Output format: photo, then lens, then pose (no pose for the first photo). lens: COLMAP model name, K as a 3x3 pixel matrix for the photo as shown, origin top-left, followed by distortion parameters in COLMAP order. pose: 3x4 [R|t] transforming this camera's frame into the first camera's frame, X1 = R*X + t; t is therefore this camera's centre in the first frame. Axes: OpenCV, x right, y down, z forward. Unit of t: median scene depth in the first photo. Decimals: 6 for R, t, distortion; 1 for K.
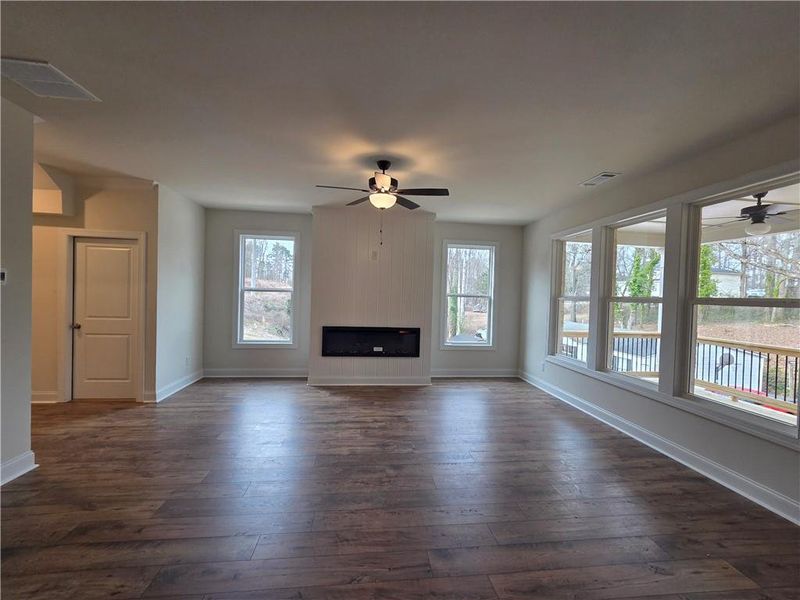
lens RADIAL K [[328.4, 0, 394.7], [0, 328.4, 299.4], [0, 0, 1]] dist [-0.002301, 0.004621]
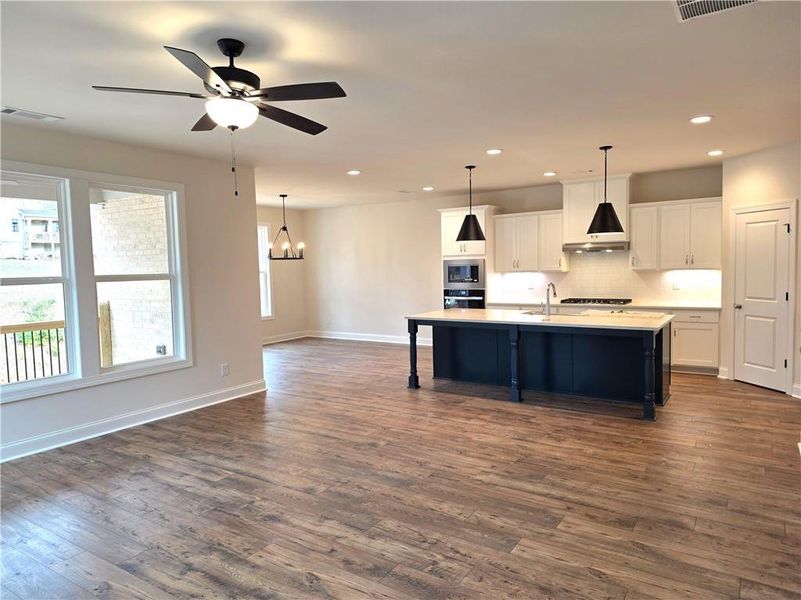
lens RADIAL K [[528.8, 0, 402.3], [0, 528.8, 299.3], [0, 0, 1]] dist [0.066183, -0.030223]
pose [[-0.766466, -0.054607, 0.639959, -0.769287], [0.008134, 0.995474, 0.094684, -0.071400], [-0.642233, 0.077778, -0.762553, 1.400753]]
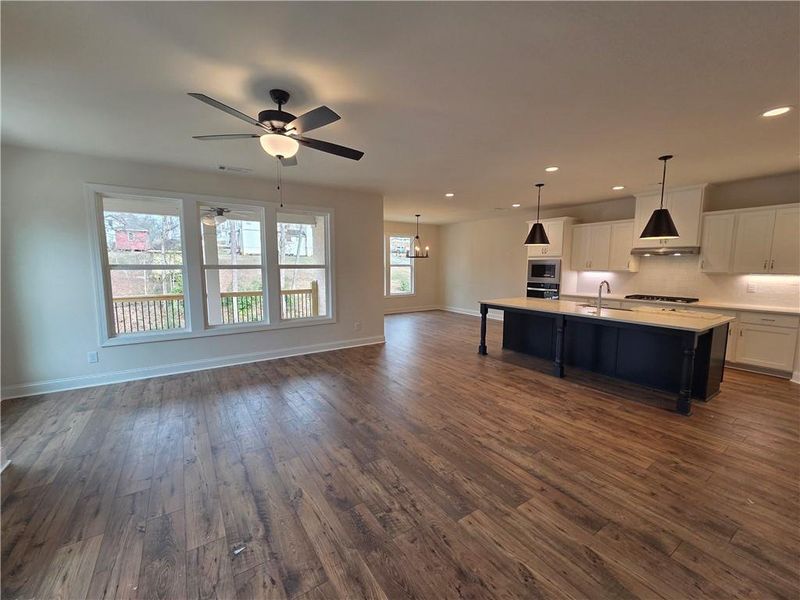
lens RADIAL K [[328.4, 0, 399.0], [0, 328.4, 300.3], [0, 0, 1]] dist [-0.002301, 0.004621]
pose [[-0.452909, -0.127975, 0.882324, -0.790303], [-0.003476, 0.989890, 0.141793, -0.057861], [-0.891550, 0.061153, -0.448775, 1.028469]]
